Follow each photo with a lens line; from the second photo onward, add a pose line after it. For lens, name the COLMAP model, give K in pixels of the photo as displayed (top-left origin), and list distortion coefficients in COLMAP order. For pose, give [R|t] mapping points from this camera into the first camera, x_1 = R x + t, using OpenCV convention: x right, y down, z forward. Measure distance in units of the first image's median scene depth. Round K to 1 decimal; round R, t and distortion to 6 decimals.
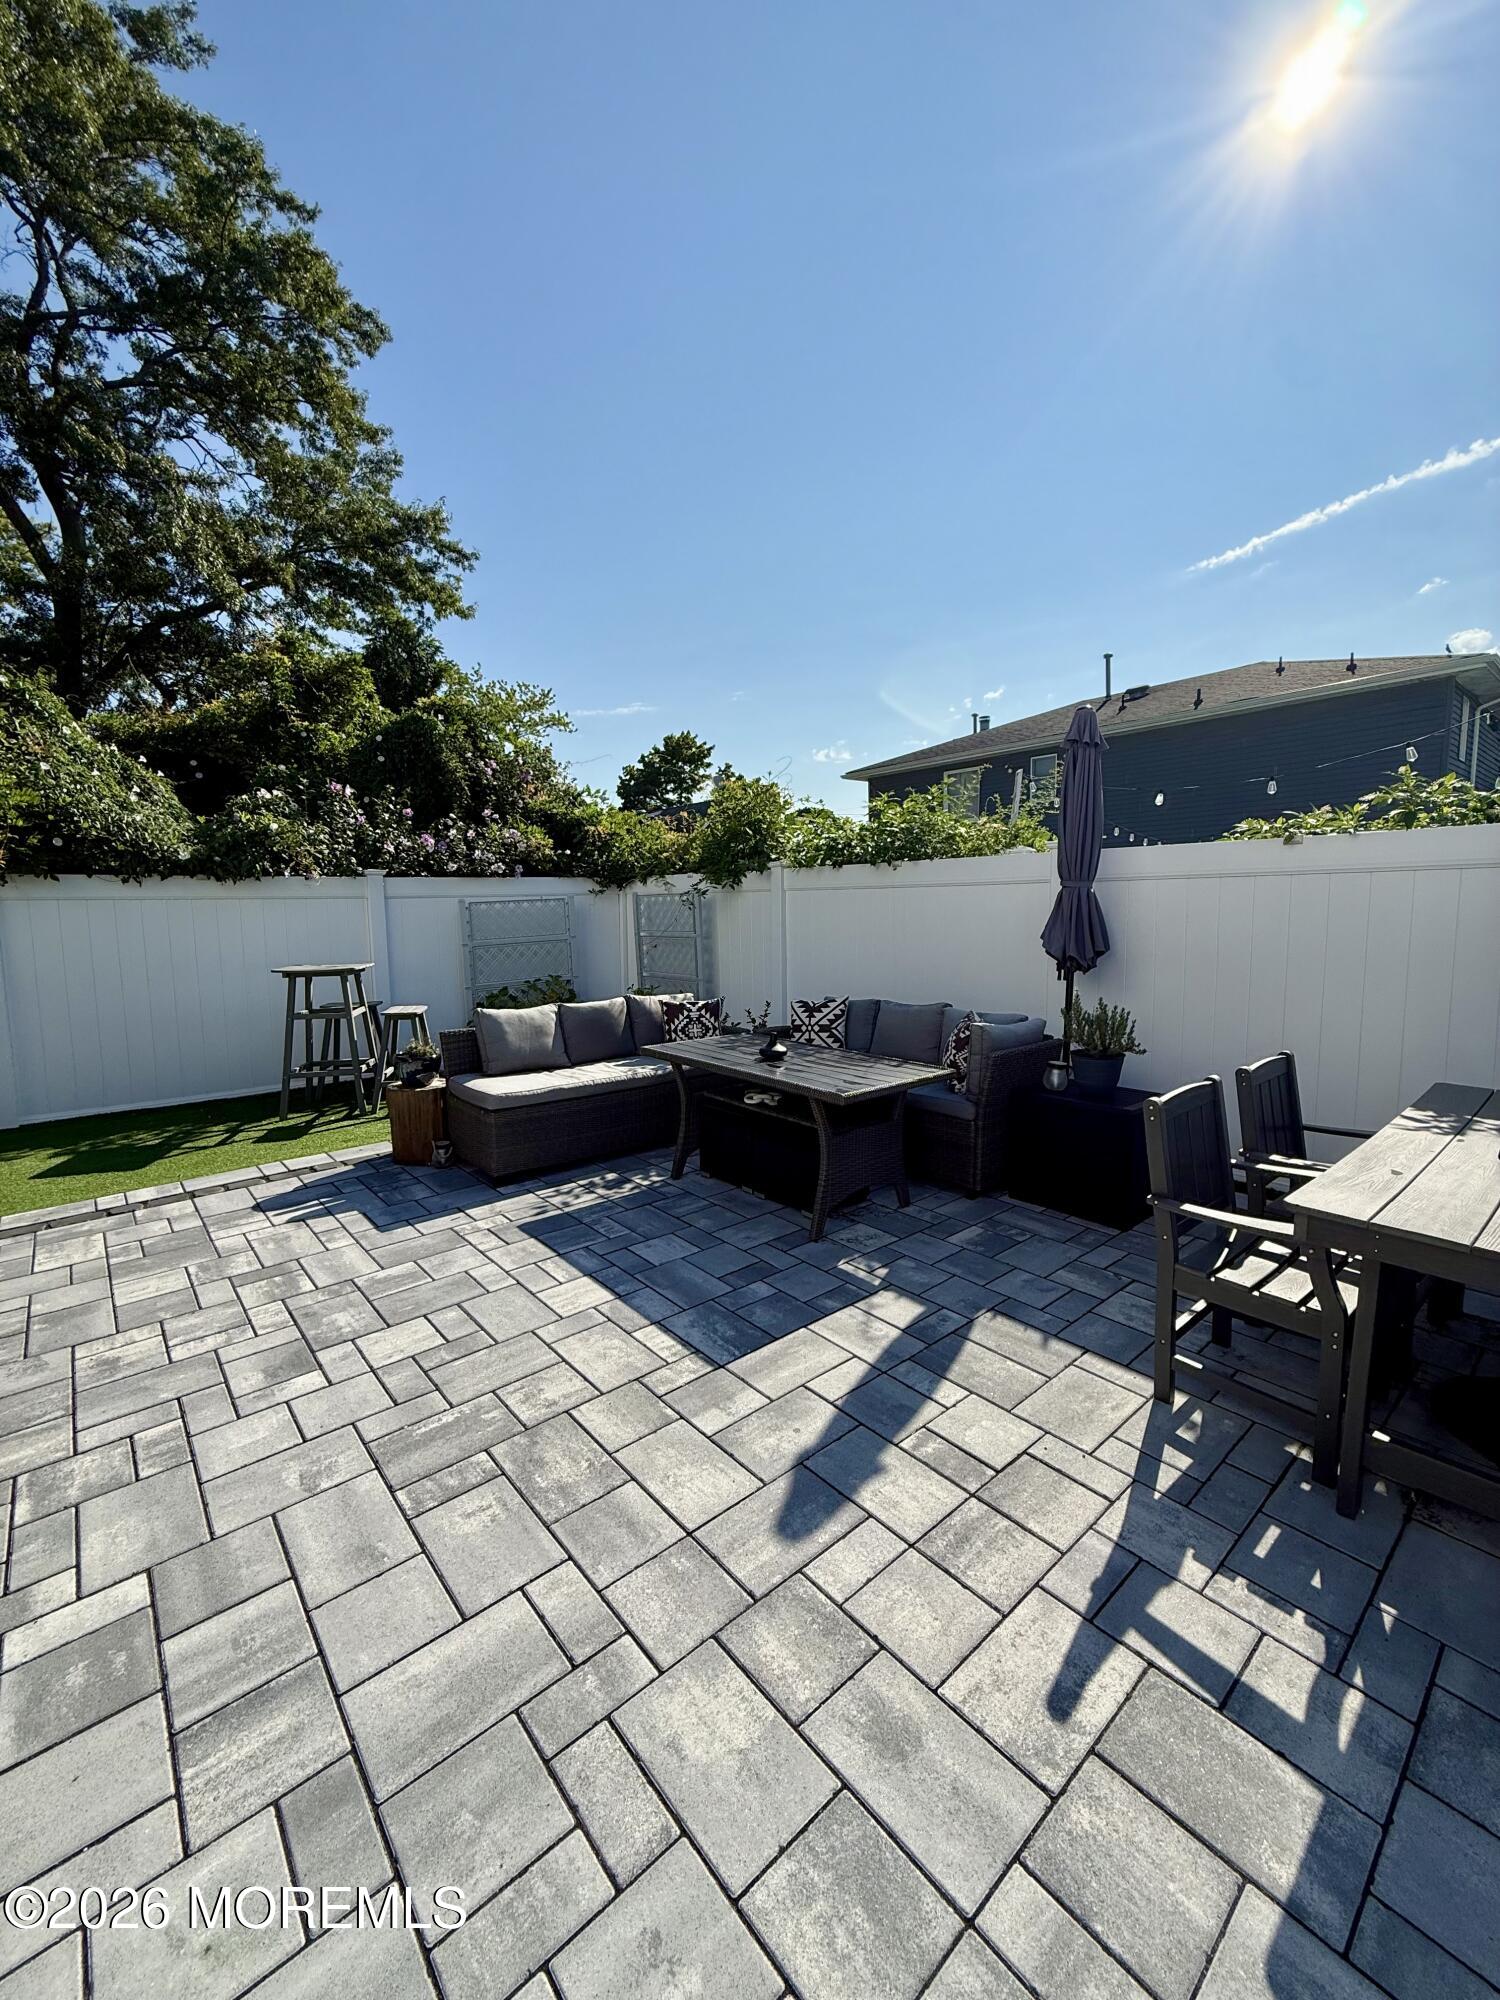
lens RADIAL K [[796.4, 0, 751.4], [0, 796.4, 996.0], [0, 0, 1]] dist [-0.000342, 0.000140]
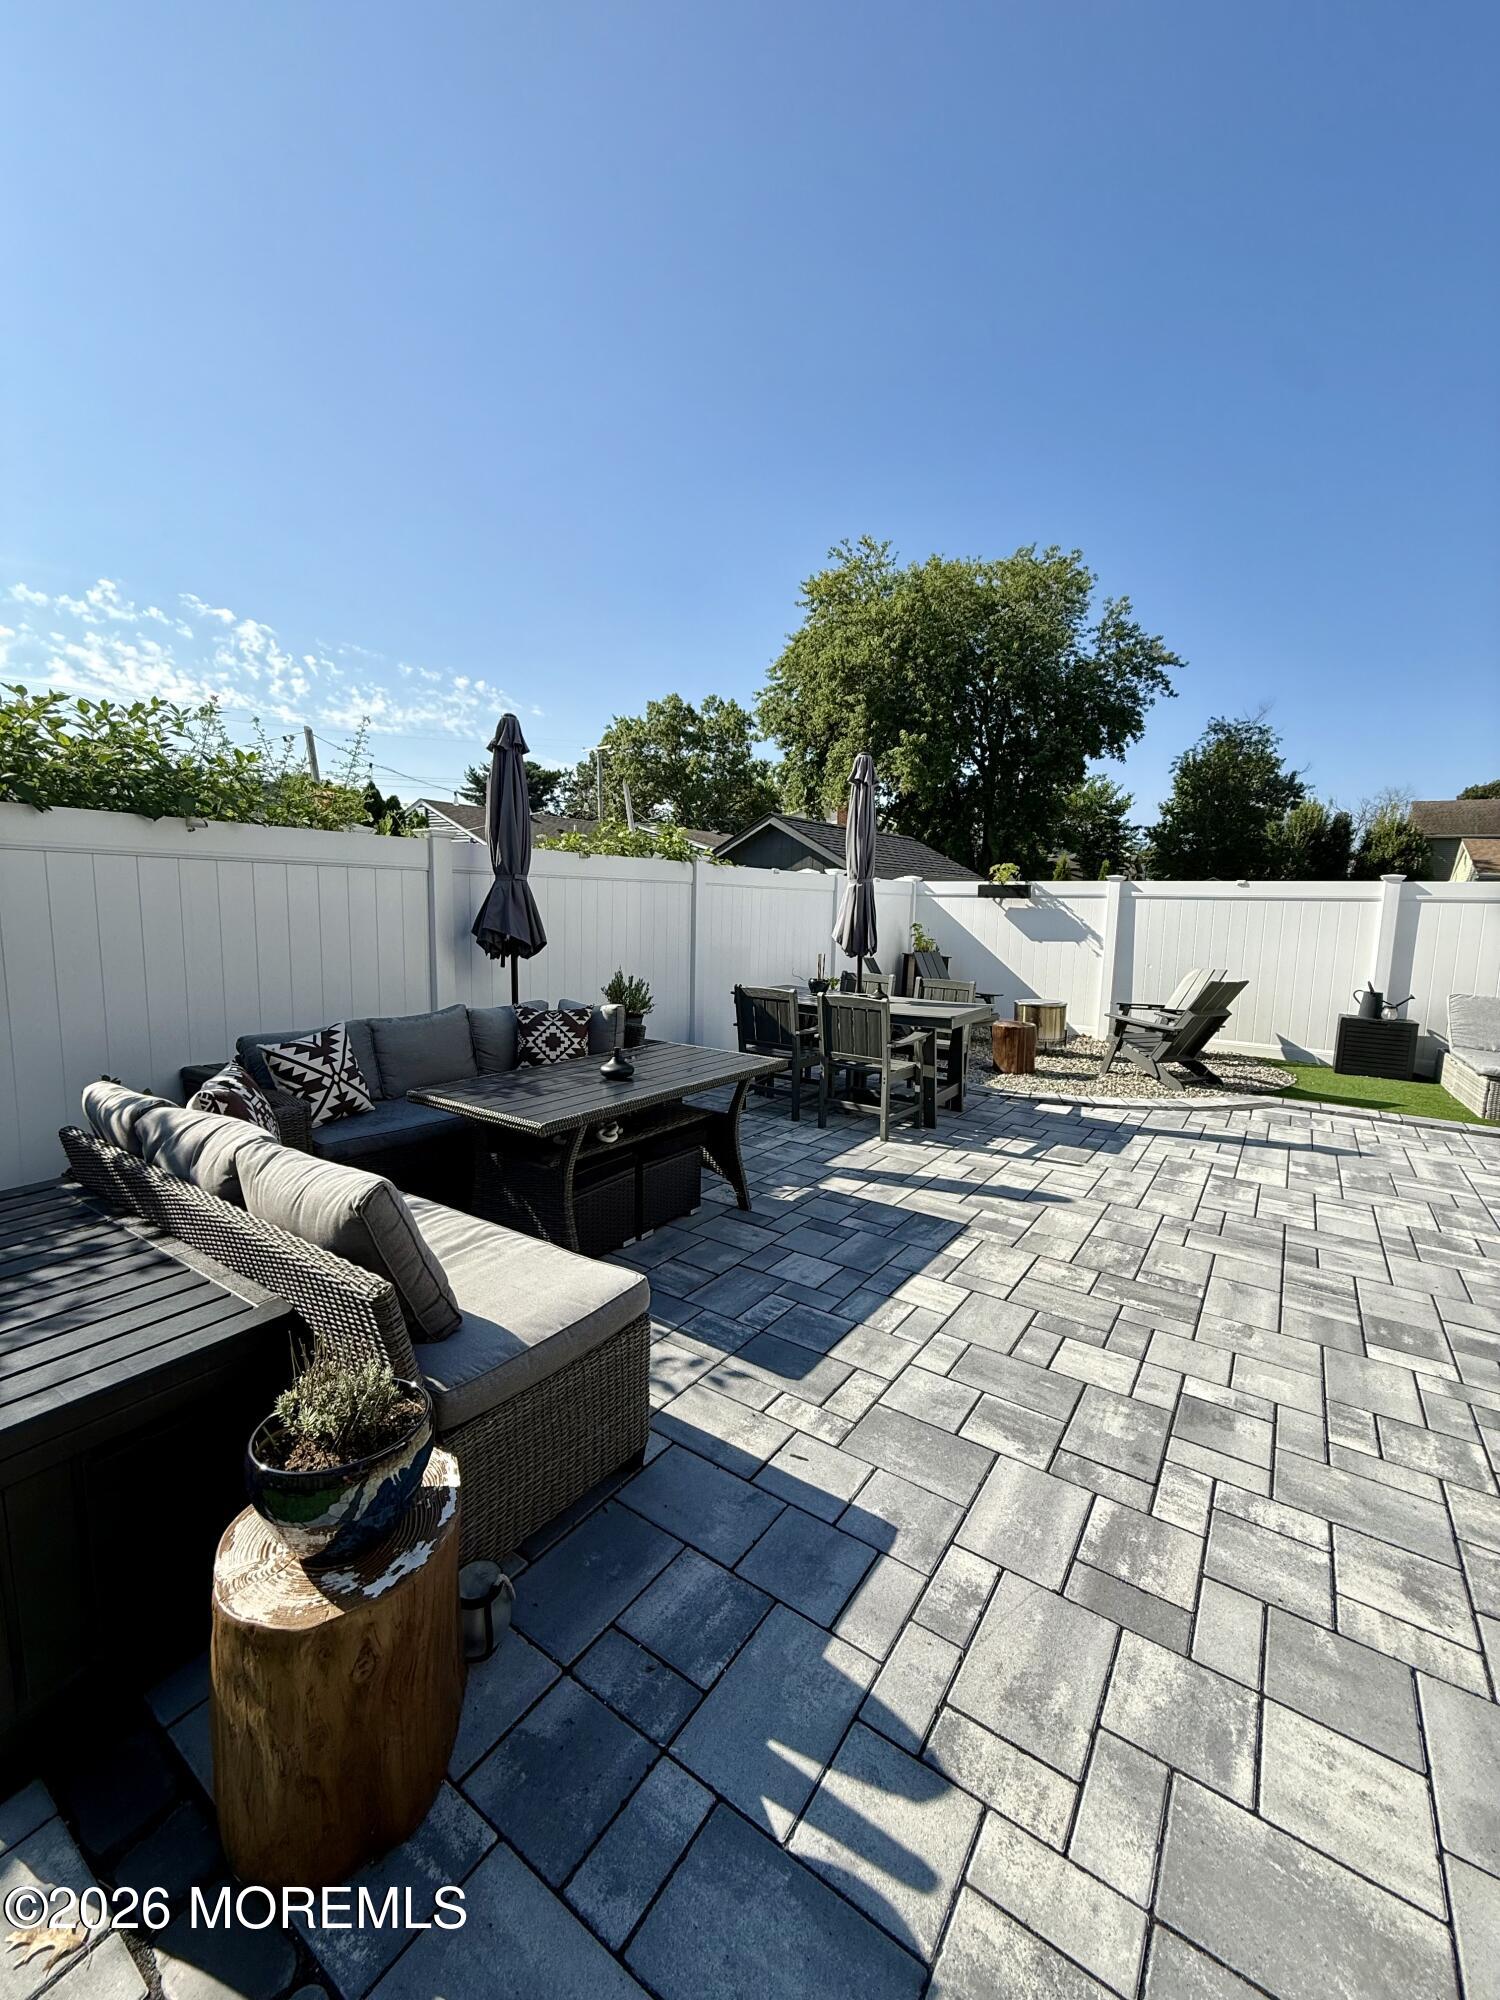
lens RADIAL K [[796.4, 0, 751.4], [0, 796.4, 996.0], [0, 0, 1]] dist [-0.000342, 0.000140]
pose [[-0.255486, -0.108894, 0.960661, -1.273828], [0.084820, 0.987281, 0.134469, -0.169807], [-0.963085, 0.115838, -0.243000, 1.673378]]
